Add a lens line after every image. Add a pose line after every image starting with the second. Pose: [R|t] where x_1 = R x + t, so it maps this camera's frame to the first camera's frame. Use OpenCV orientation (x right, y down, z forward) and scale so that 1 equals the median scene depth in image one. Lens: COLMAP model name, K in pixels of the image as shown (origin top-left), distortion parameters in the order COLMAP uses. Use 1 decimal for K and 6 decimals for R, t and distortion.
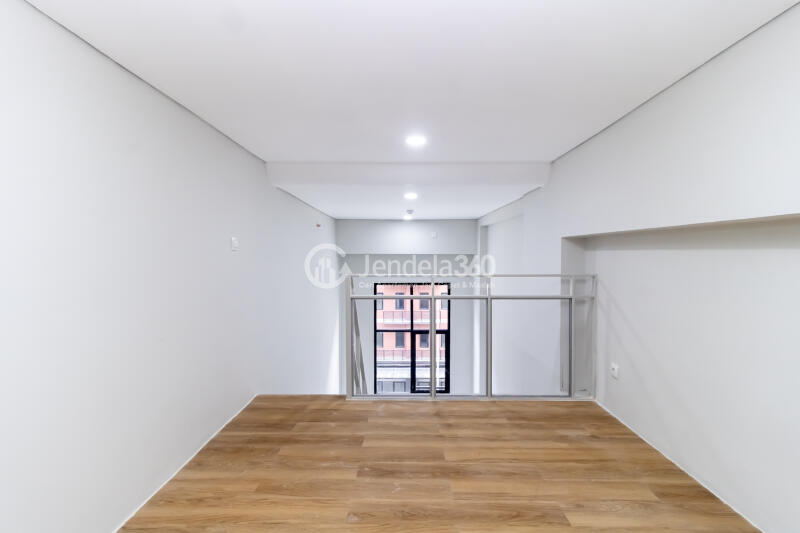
lens RADIAL K [[368.5, 0, 397.5], [0, 368.5, 264.2], [0, 0, 1]] dist [0.004569, -0.000161]
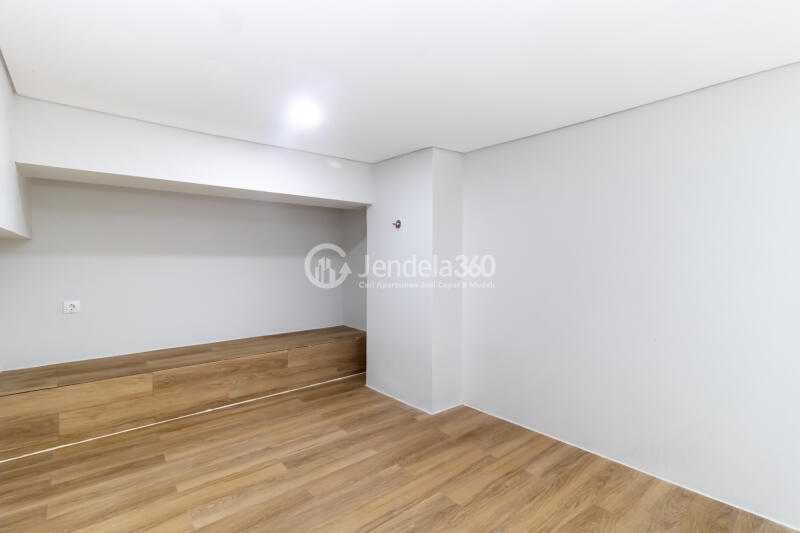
lens RADIAL K [[368.5, 0, 394.9], [0, 368.5, 267.4], [0, 0, 1]] dist [0.004569, -0.000161]
pose [[-0.766049, 0.022644, -0.642384, 0.610822], [-0.004772, 0.999151, 0.040911, -0.035850], [0.642765, 0.034405, -0.765290, 1.372708]]
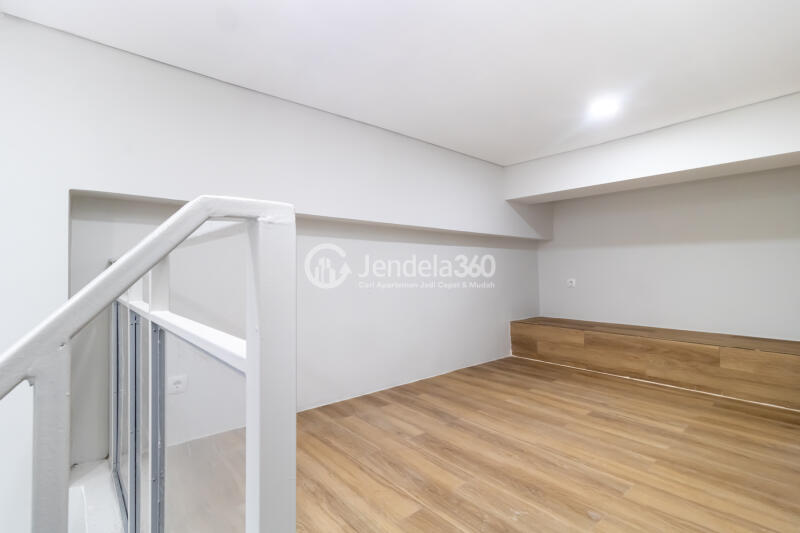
lens RADIAL K [[368.5, 0, 395.8], [0, 368.5, 266.8], [0, 0, 1]] dist [0.004569, -0.000161]
pose [[-0.656912, 0.015082, 0.753817, -0.430992], [0.020382, 0.999790, -0.002241, 0.083864], [-0.753692, 0.013892, -0.657081, 1.718627]]
